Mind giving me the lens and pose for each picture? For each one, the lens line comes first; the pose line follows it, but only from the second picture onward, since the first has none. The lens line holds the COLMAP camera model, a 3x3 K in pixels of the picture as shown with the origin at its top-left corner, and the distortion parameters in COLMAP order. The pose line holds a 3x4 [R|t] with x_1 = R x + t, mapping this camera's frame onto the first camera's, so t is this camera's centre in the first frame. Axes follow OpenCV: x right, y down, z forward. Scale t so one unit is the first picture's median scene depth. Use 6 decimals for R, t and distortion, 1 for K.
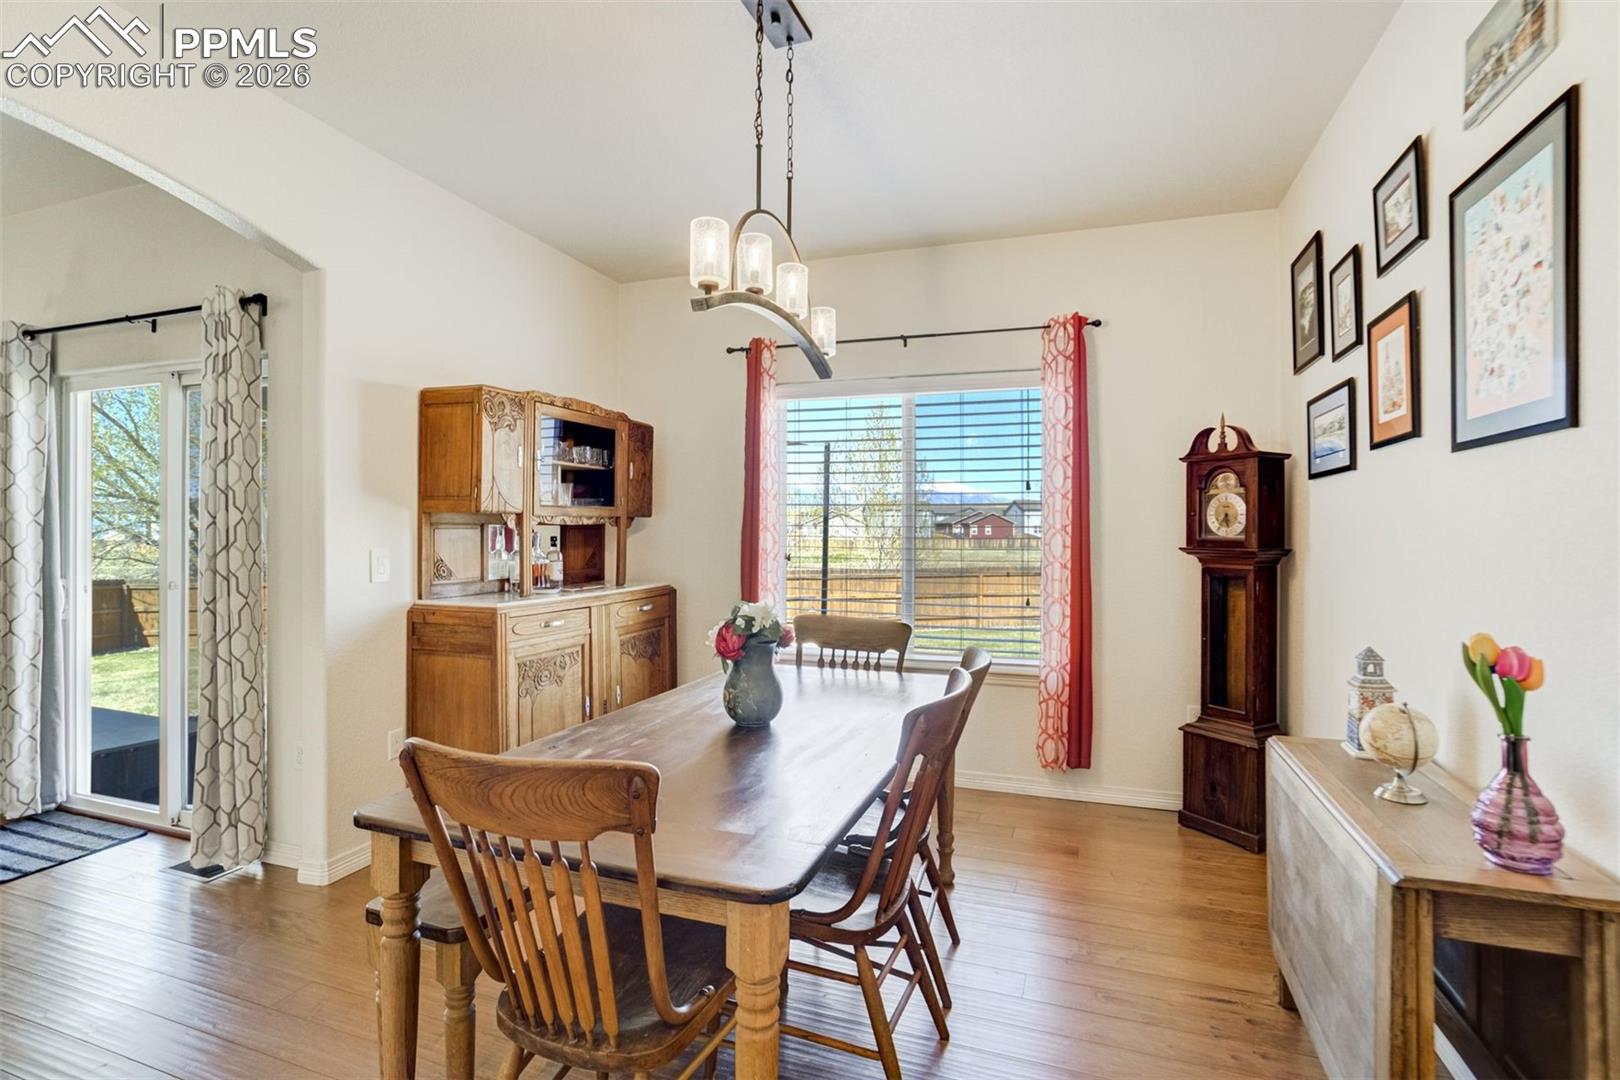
lens RADIAL K [[777.3, 0, 805.7], [0, 777.3, 529.9], [0, 0, 1]] dist [0.002279, 0.000386]
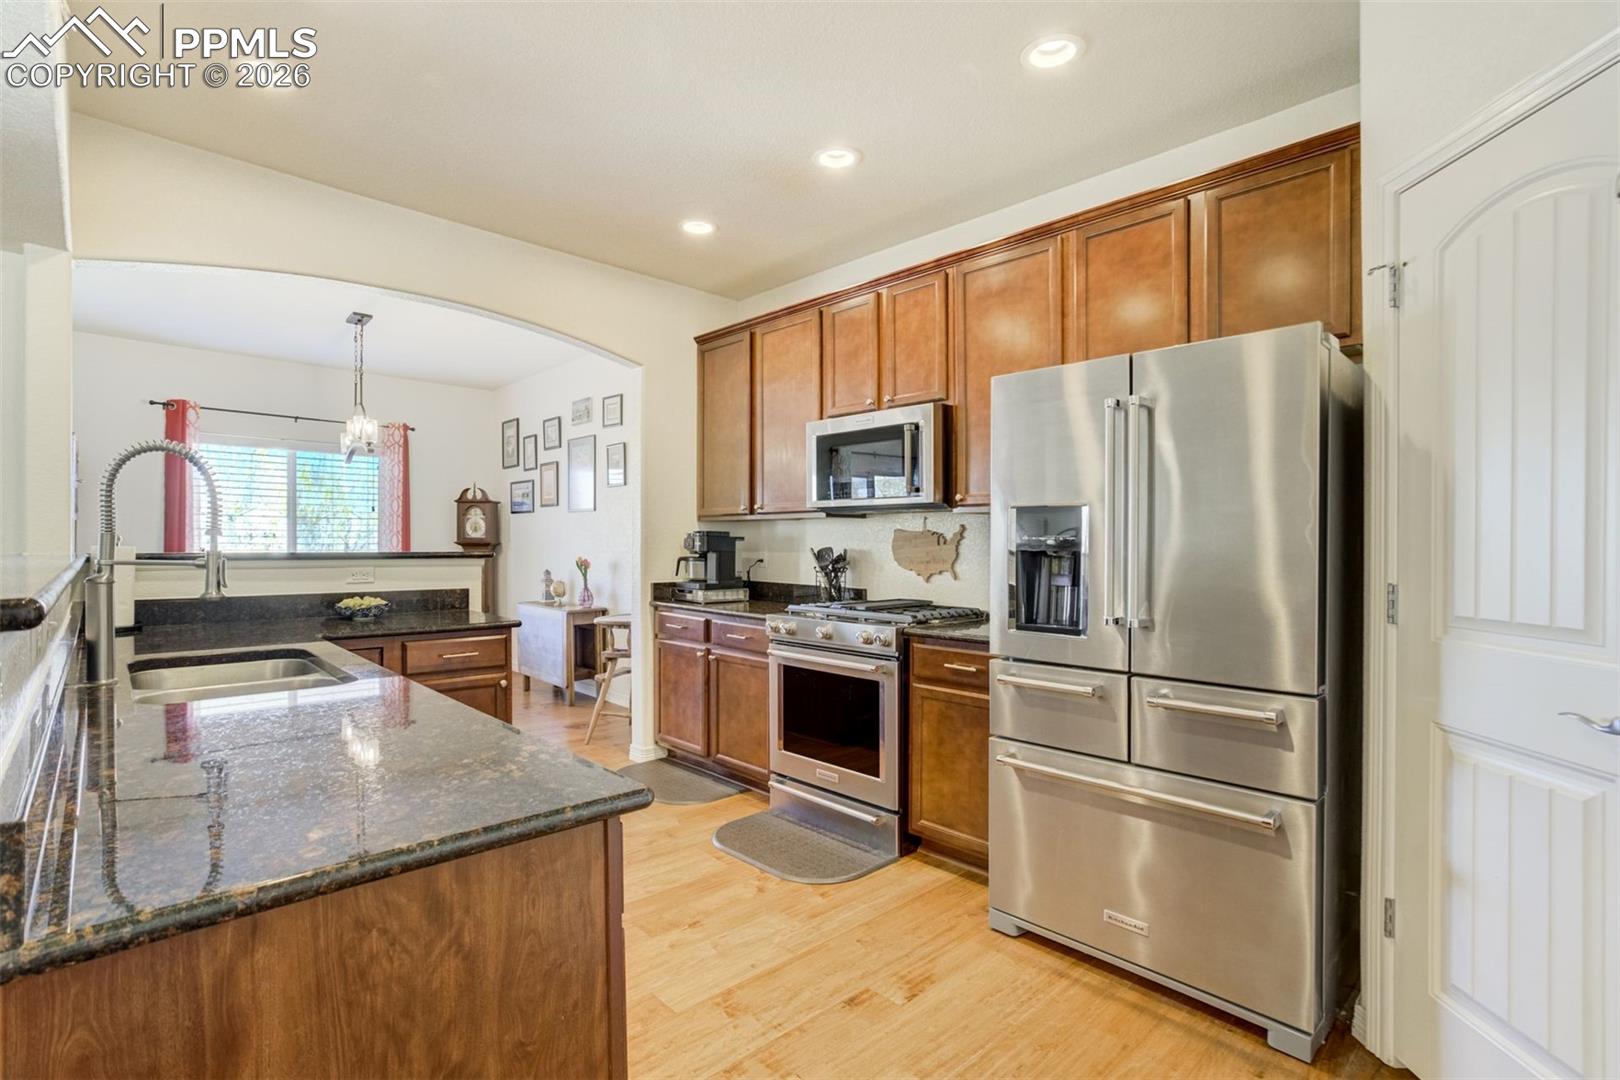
lens RADIAL K [[744.9, 0, 822.1], [0, 744.9, 540.0], [0, 0, 1]] dist [-0.022235, 0.007966]
pose [[0.444677, 0.003730, 0.895683, -0.936218], [-0.007709, 0.999970, -0.000337, 0.010859], [-0.895658, -0.006755, 0.444692, -0.853936]]
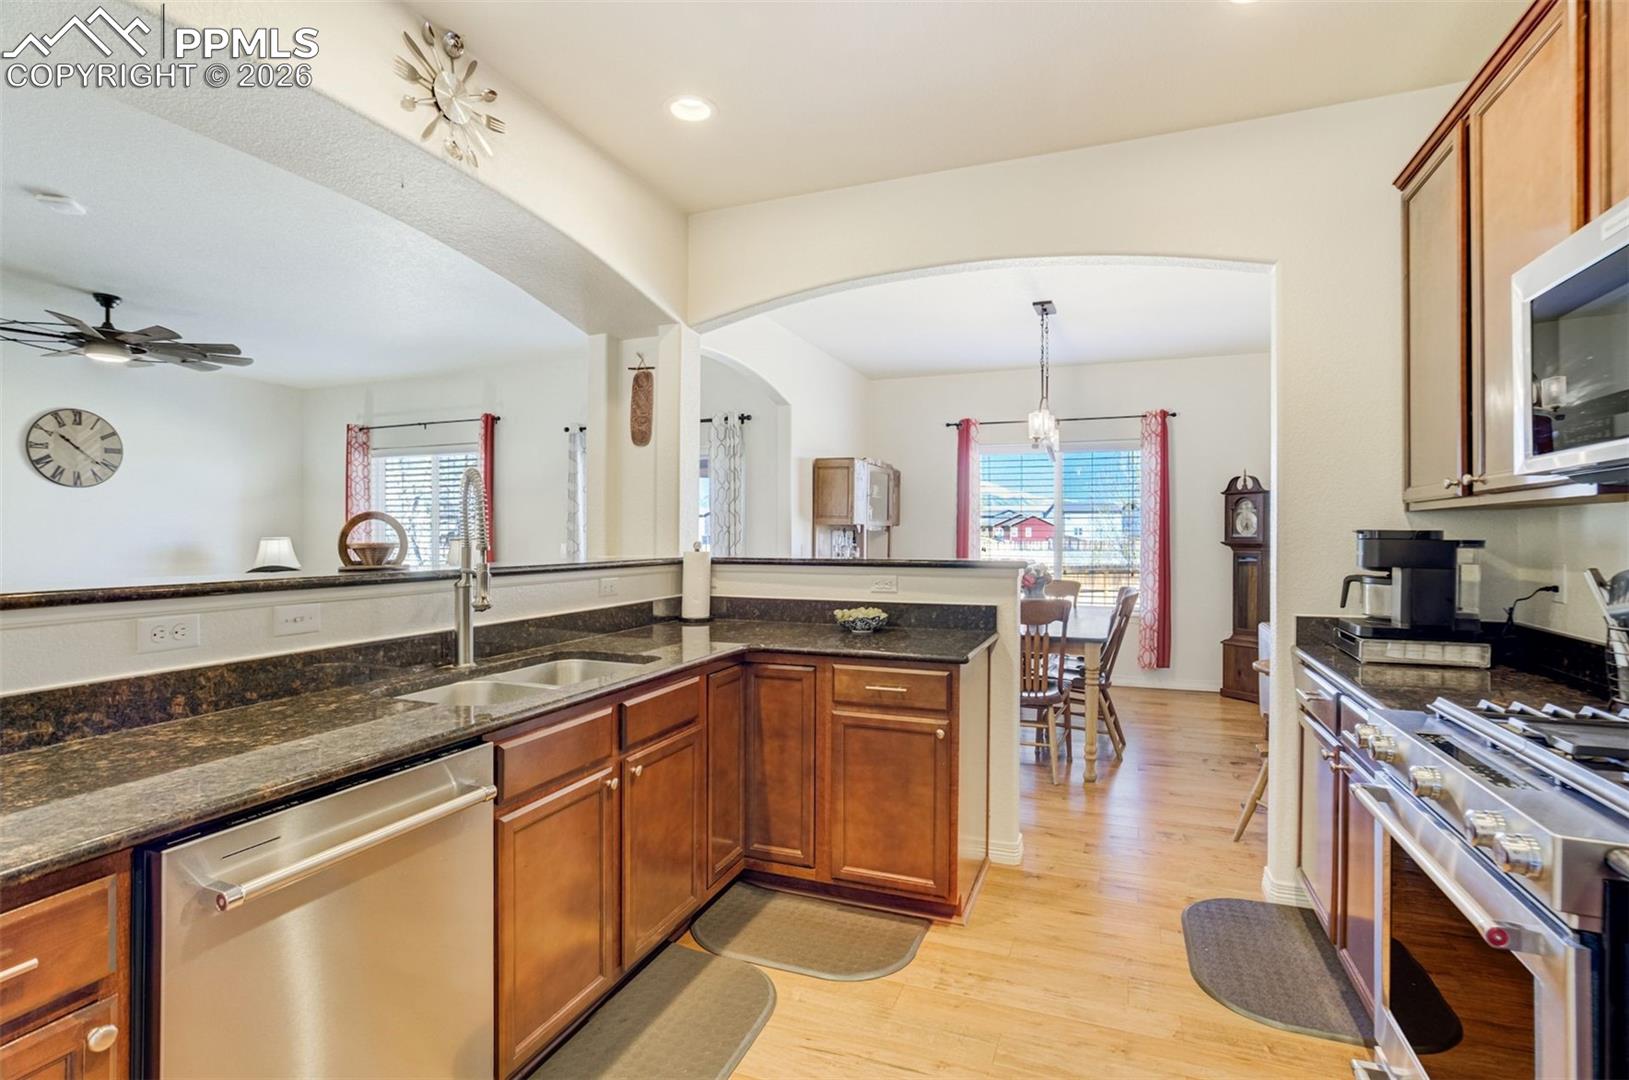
lens RADIAL K [[775.3, 0, 810.0], [0, 775.3, 536.0], [0, 0, 1]] dist [-0.023600, 0.000581]
pose [[0.999131, -0.002670, -0.041587, -0.405549], [0.002854, 0.999986, 0.004360, -0.001868], [0.041574, -0.004475, 0.999125, -0.840494]]
